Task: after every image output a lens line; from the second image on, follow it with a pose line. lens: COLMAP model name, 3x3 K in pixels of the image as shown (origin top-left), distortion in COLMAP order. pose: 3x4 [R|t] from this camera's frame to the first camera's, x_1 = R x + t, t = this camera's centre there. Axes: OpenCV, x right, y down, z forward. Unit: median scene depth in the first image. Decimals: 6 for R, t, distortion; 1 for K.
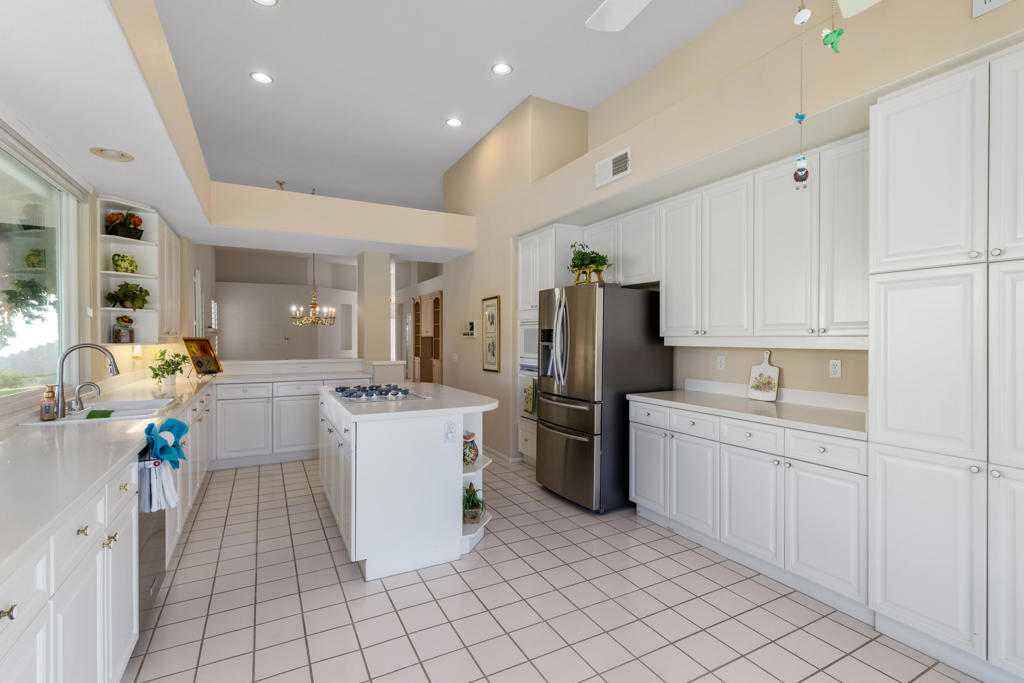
lens RADIAL K [[464.3, 0, 524.3], [0, 464.3, 343.0], [0, 0, 1]] dist [0.014420, -0.001675]
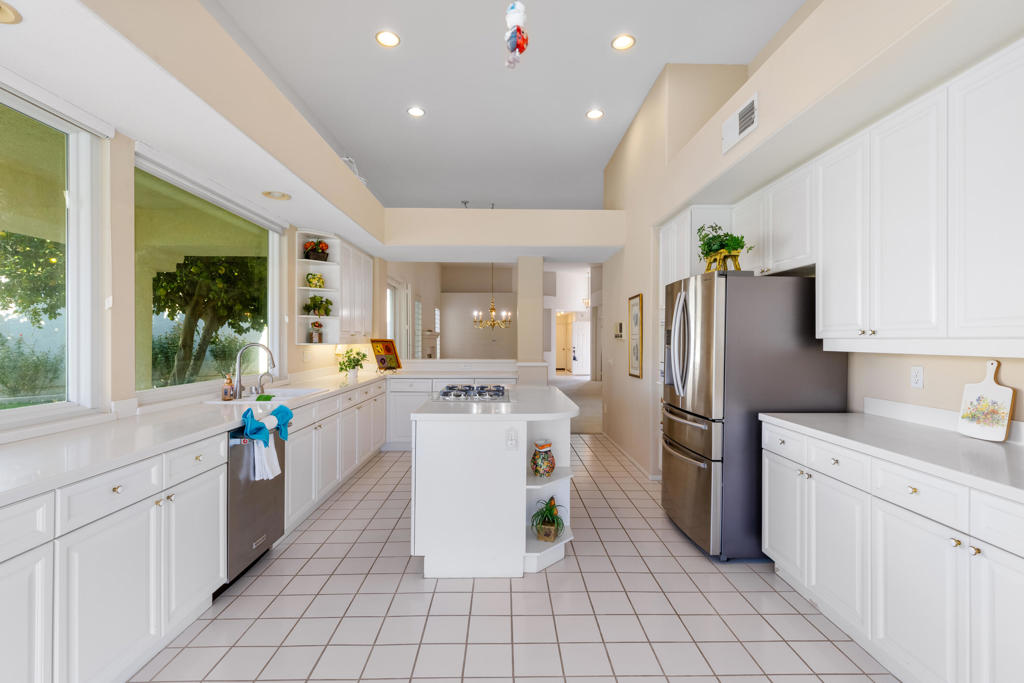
lens RADIAL K [[464.3, 0, 514.7], [0, 464.3, 340.0], [0, 0, 1]] dist [0.014420, -0.001675]
pose [[0.891301, 0.002860, -0.453403, 0.209369], [-0.008092, 0.999921, -0.009601, -0.000201], [0.453340, 0.012226, 0.891254, 0.123971]]
